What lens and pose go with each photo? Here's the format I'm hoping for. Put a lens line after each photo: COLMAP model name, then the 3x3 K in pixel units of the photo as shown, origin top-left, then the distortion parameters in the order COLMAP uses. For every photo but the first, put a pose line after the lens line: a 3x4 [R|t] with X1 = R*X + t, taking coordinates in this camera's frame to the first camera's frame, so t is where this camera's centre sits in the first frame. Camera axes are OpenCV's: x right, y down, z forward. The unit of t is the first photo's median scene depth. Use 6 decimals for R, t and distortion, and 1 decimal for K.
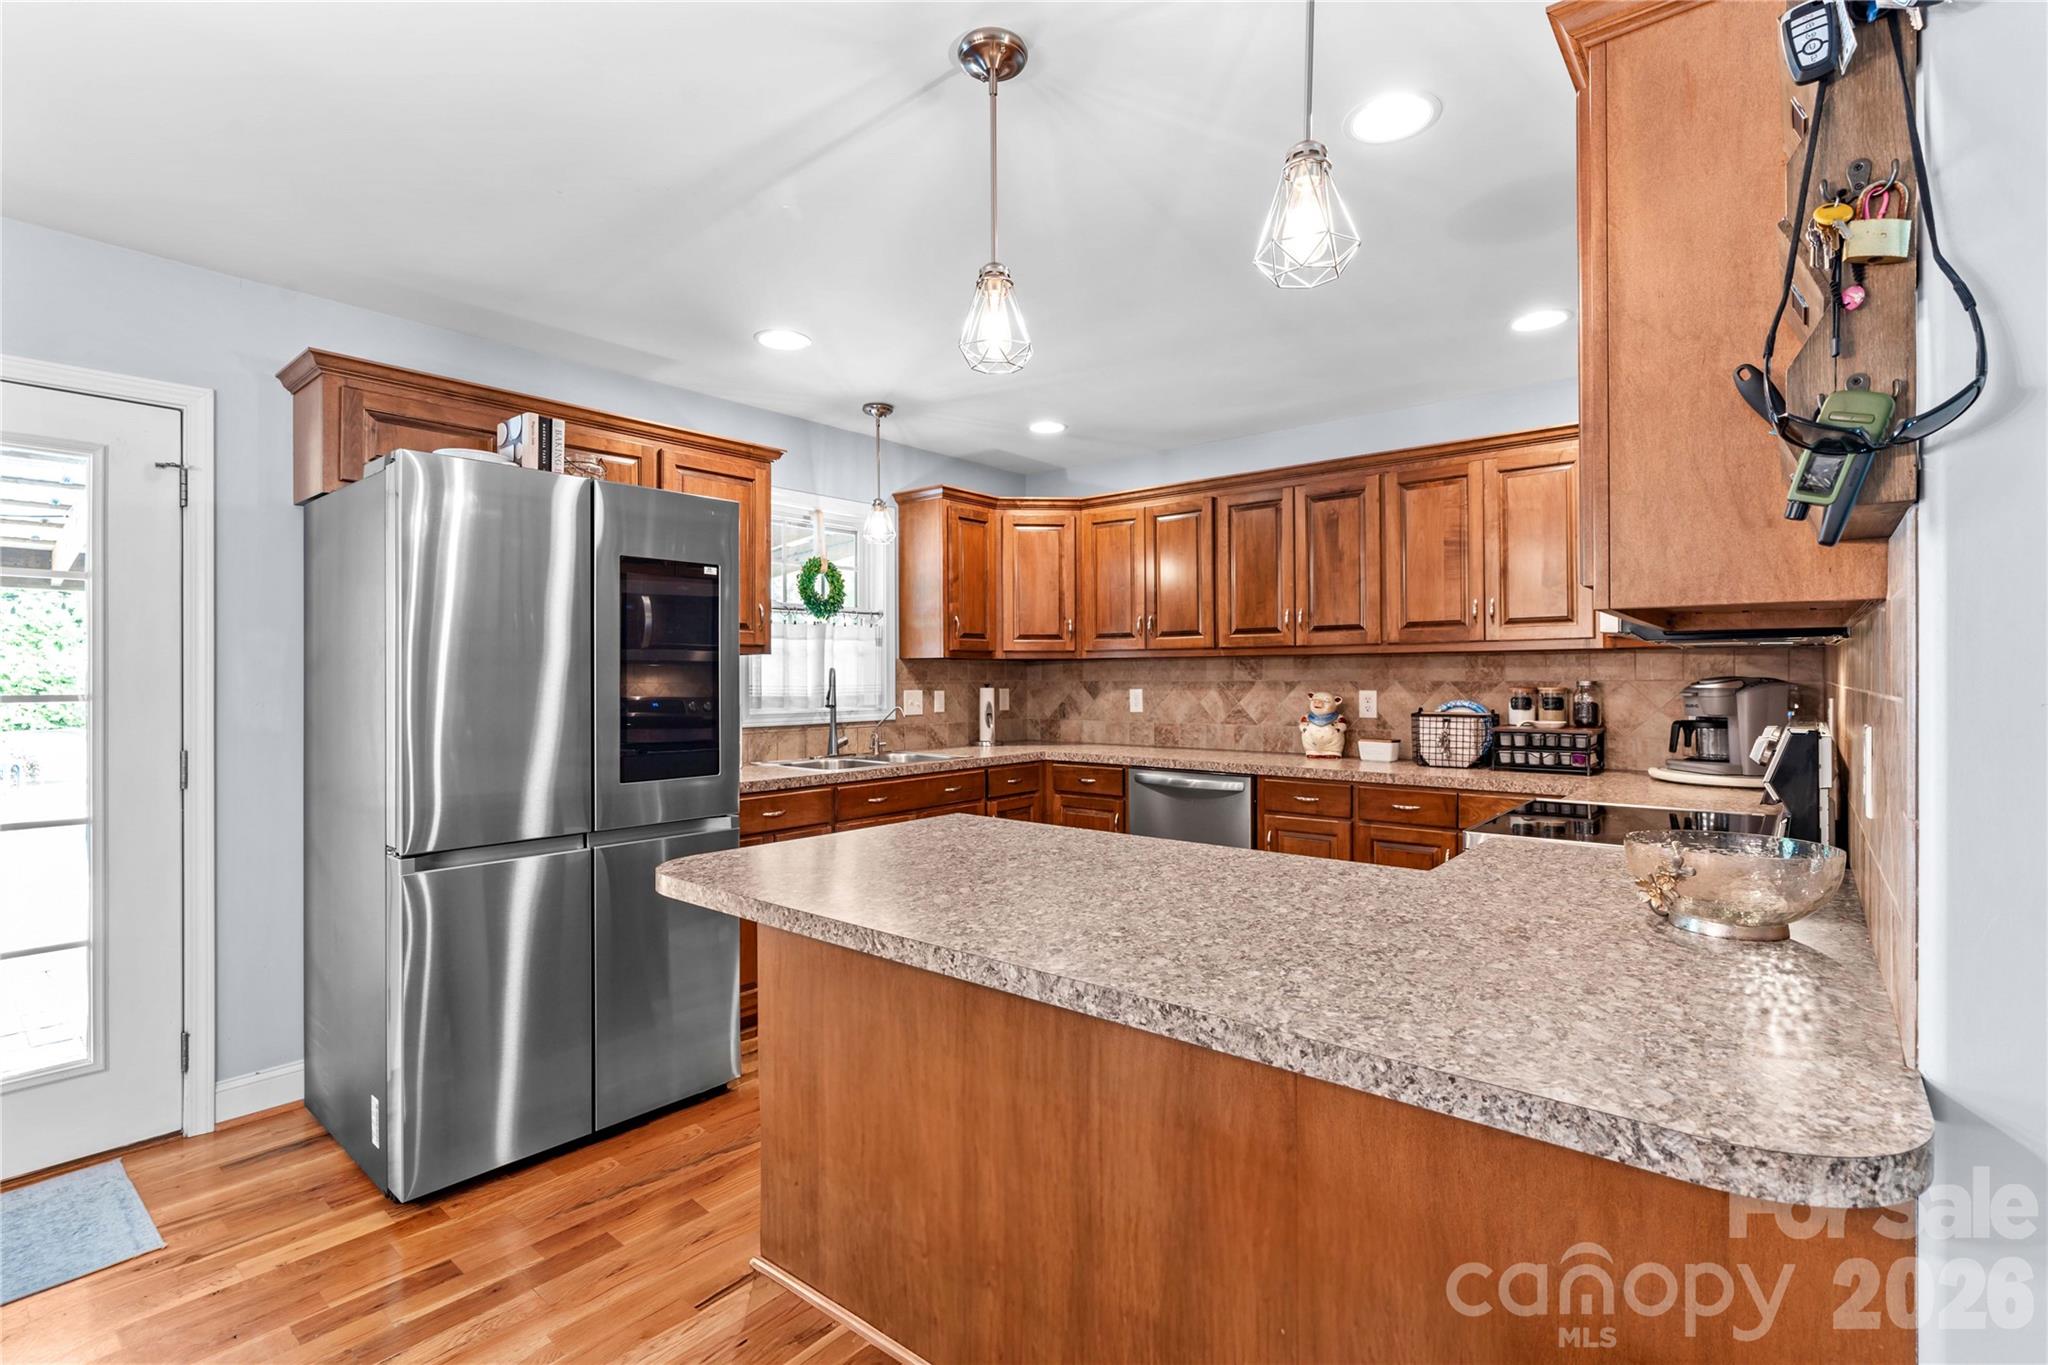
lens RADIAL K [[935.6, 0, 1035.7], [0, 935.6, 668.5], [0, 0, 1]] dist [-0.017330, 0.002522]
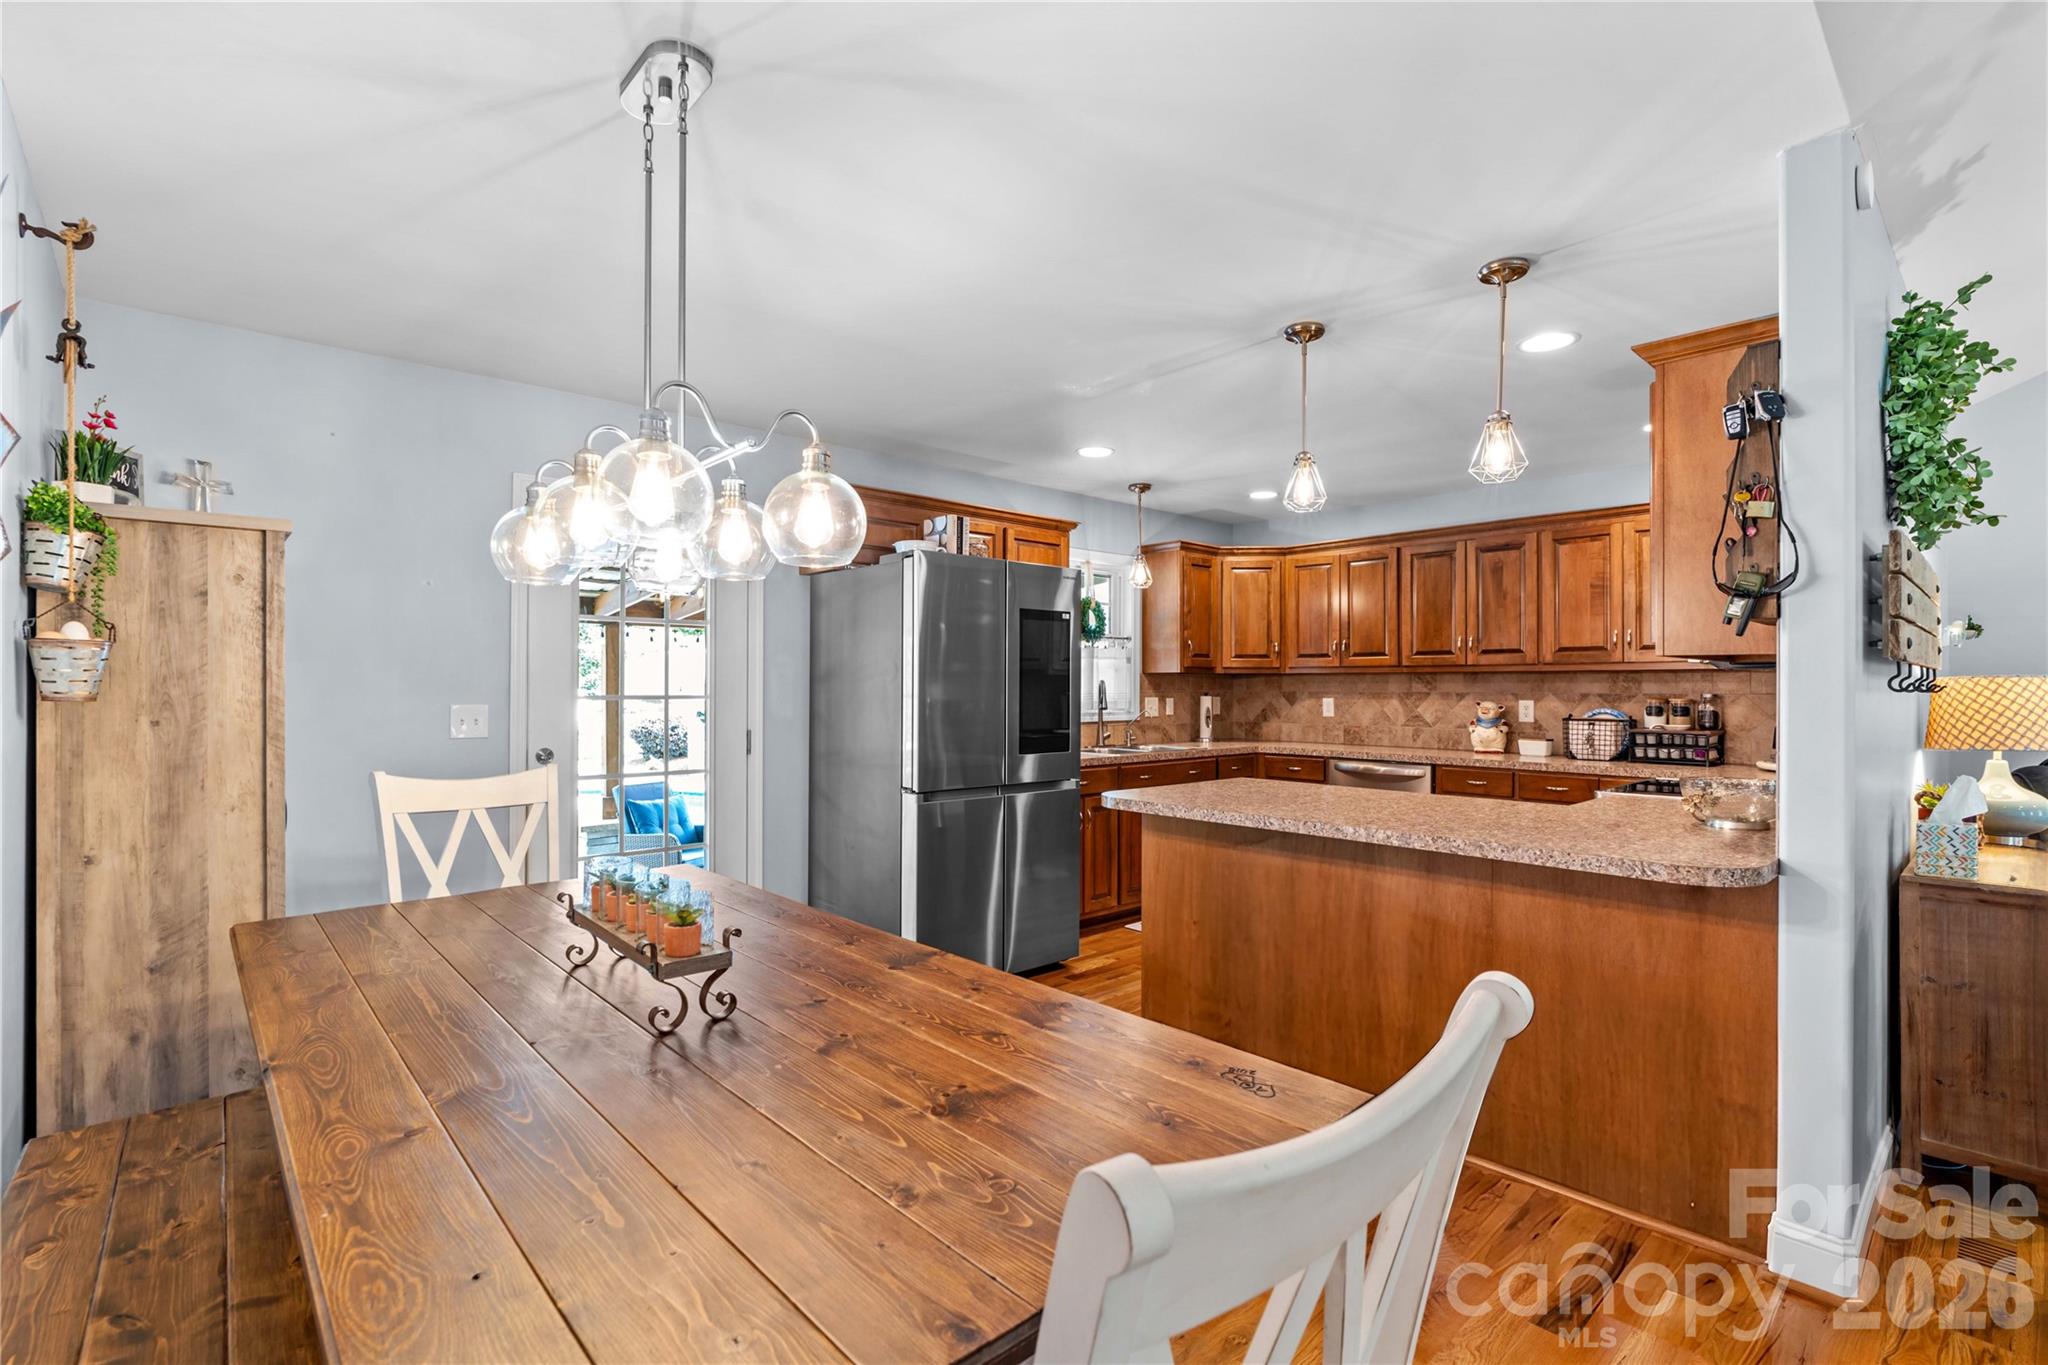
lens RADIAL K [[935.6, 0, 1025.1], [0, 935.6, 677.0], [0, 0, 1]] dist [-0.017330, 0.002522]
pose [[0.989008, 0.005514, -0.147757, -0.146811], [-0.005704, 0.999983, -0.000860, -0.003566], [0.147750, 0.001694, 0.989023, -0.393588]]
